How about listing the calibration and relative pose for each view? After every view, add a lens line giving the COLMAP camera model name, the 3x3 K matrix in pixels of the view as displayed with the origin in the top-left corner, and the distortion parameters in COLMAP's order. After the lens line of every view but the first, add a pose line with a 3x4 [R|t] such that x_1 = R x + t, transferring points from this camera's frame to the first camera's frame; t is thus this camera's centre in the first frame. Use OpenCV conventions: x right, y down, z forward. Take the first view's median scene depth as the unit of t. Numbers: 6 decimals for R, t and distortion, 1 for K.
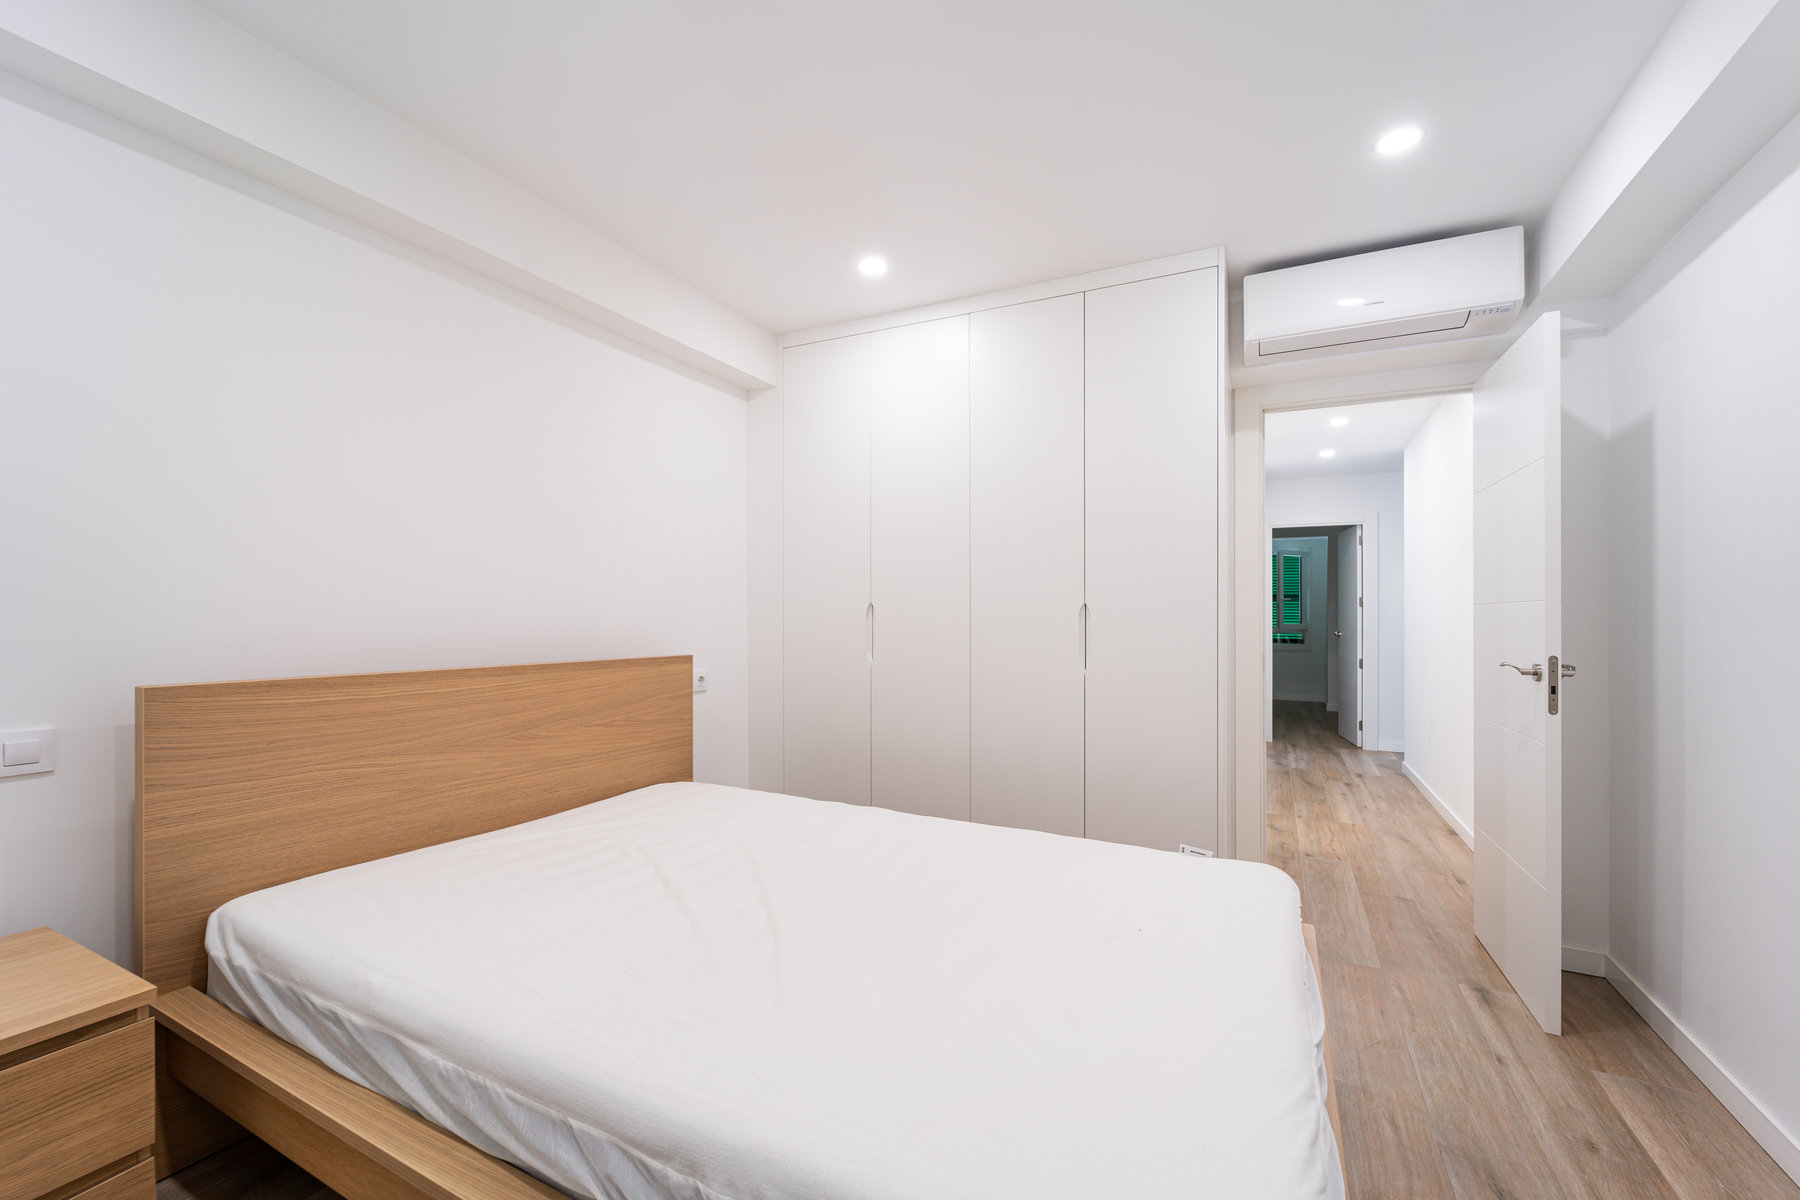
lens RADIAL K [[732.9, 0, 896.3], [0, 732.9, 613.4], [0, 0, 1]] dist [0.007459, -0.001767]
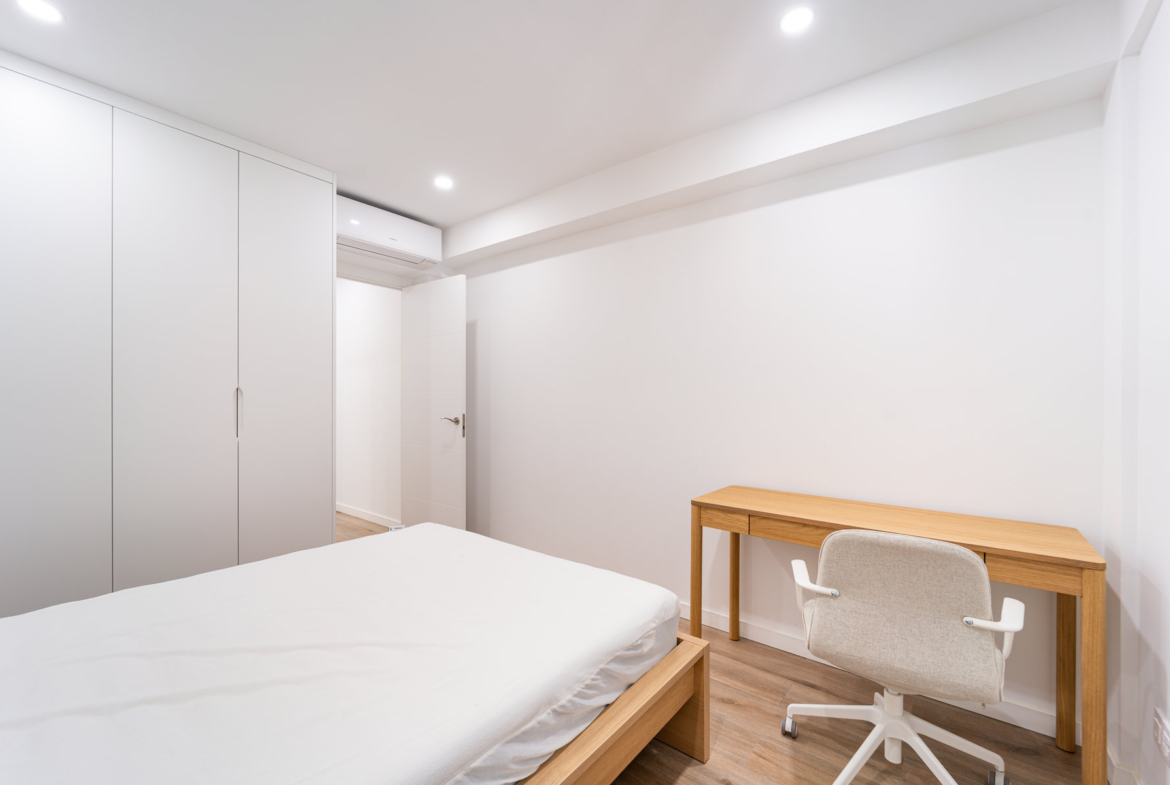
lens RADIAL K [[476.4, 0, 587.2], [0, 476.4, 392.1], [0, 0, 1]] dist [0.007459, -0.001767]
pose [[0.189672, 0.008359, 0.981812, -0.556077], [-0.012547, 0.999903, -0.006089, -0.009249], [-0.981767, -0.011164, 0.189758, 0.263230]]
